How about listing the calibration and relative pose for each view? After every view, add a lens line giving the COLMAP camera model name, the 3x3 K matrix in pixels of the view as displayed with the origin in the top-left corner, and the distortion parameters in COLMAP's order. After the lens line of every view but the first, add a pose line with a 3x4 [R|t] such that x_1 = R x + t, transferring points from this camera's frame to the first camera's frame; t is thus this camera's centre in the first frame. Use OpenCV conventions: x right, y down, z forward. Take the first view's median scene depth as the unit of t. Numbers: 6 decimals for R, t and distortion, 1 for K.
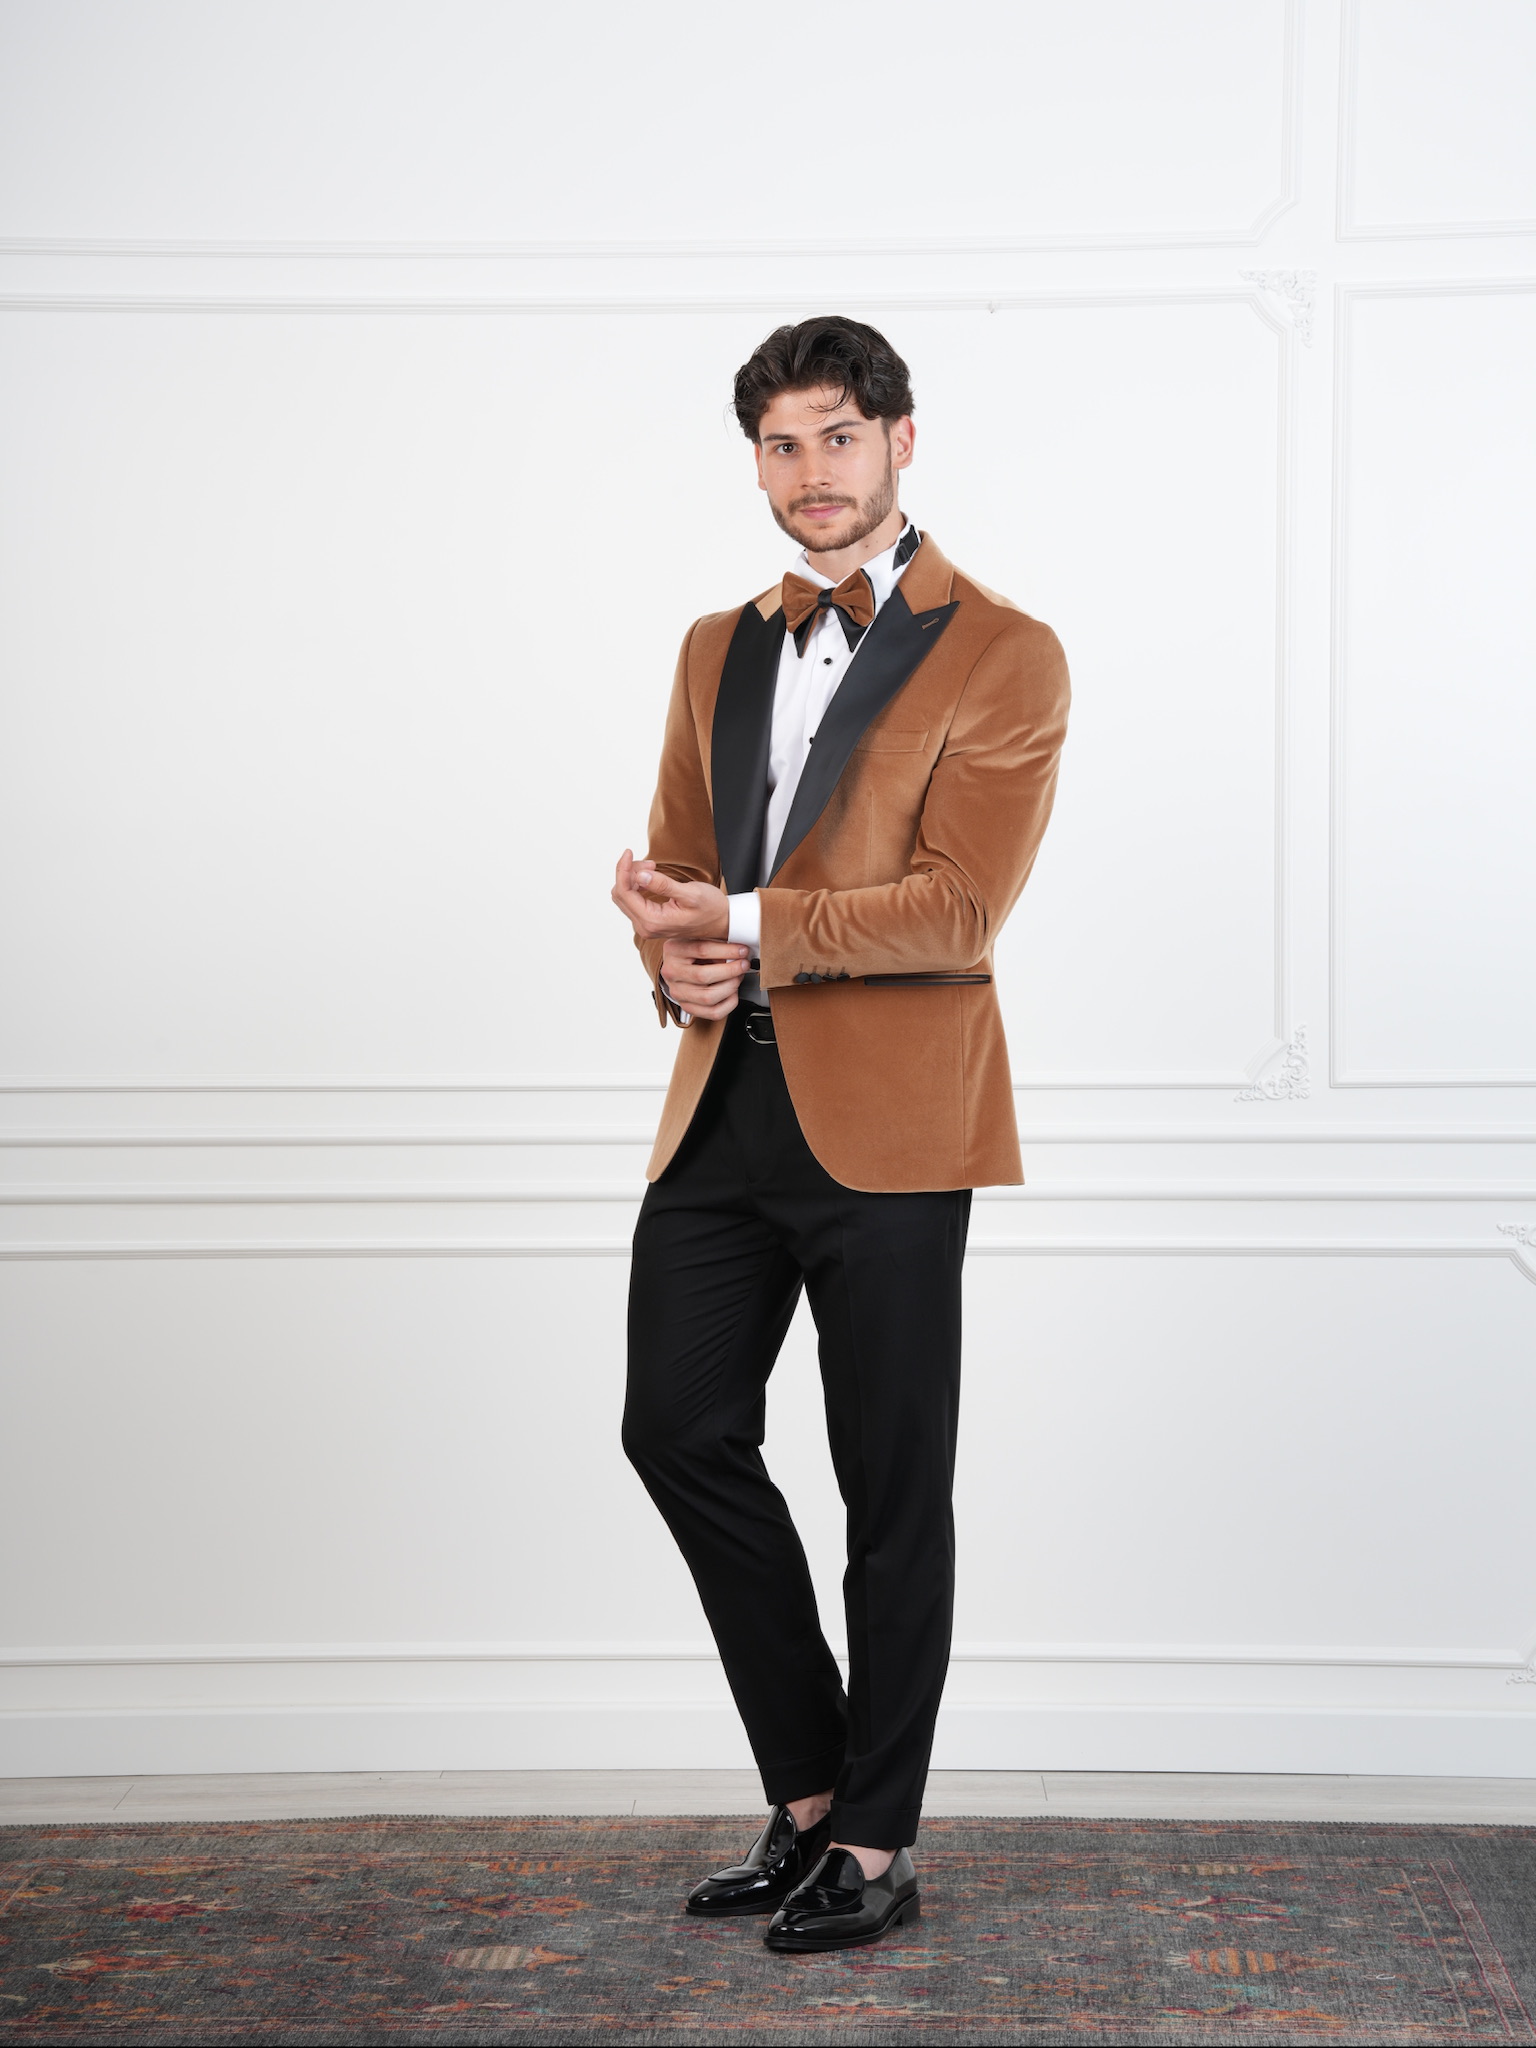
lens RADIAL K [[5483.8, 0, 763.2], [0, 5483.8, 1027.1], [0, 0, 1]] dist [0.993240, 0.000000]
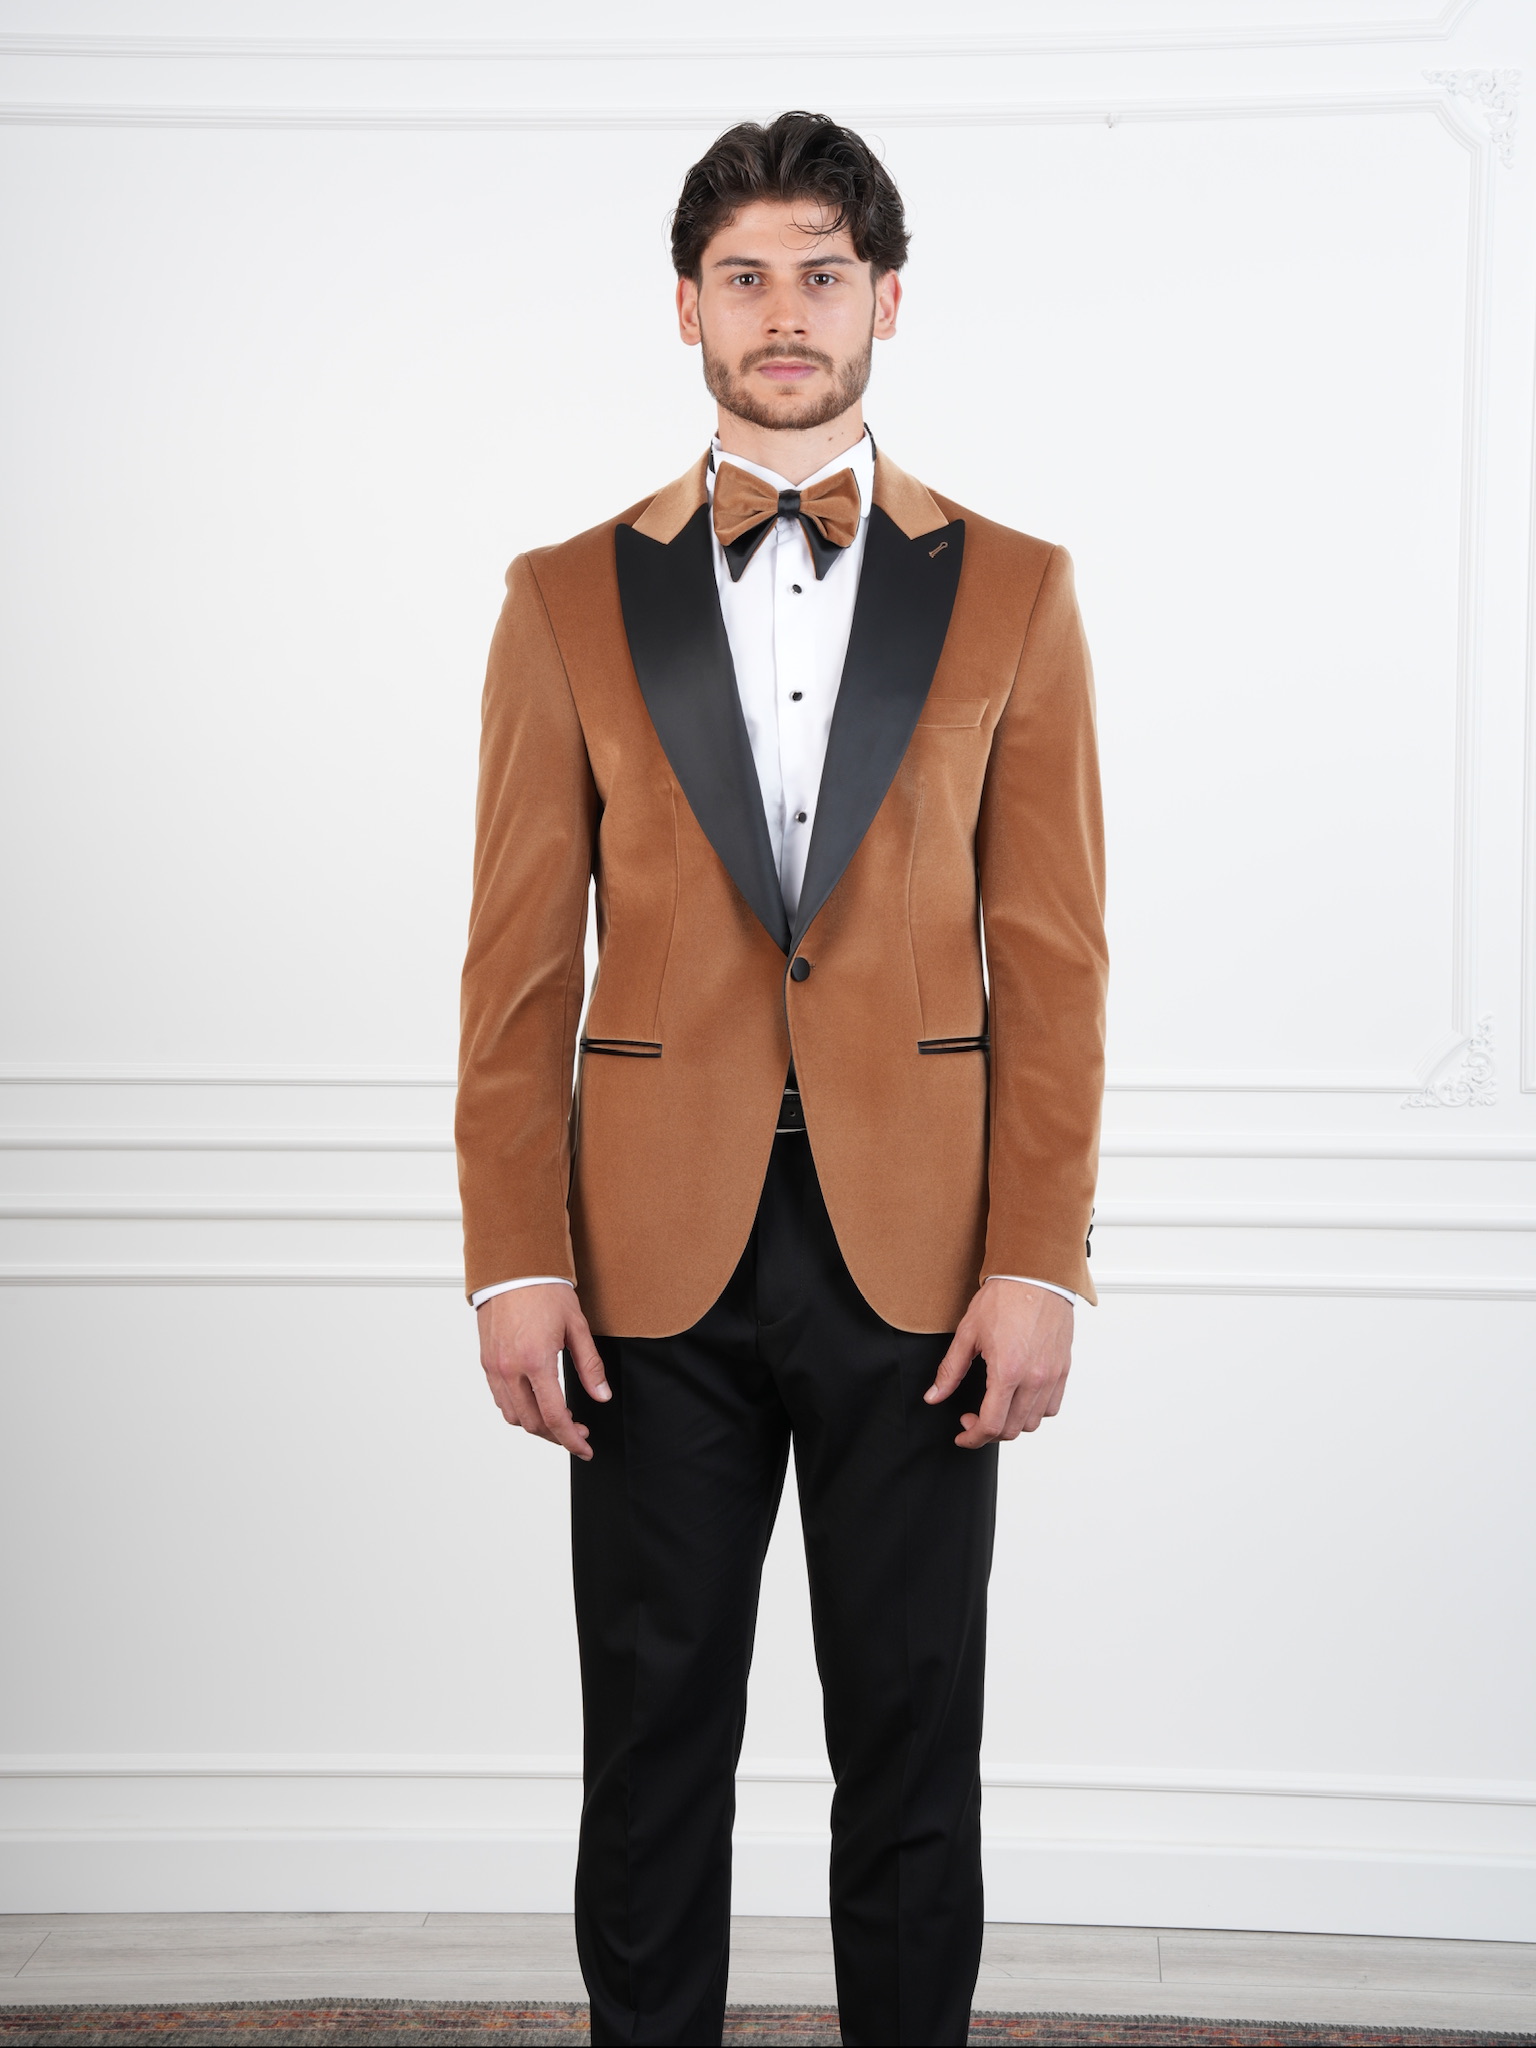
lens RADIAL K [[5142.0, 0, 772.9], [0, 5142.0, 1036.1], [0, 0, 1]] dist [0.840953, 0.000000]
pose [[0.999310, 0.005715, -0.036707, 0.023717], [-0.004549, 0.999485, 0.031772, -0.023882], [0.036870, -0.031584, 0.998821, 0.263035]]
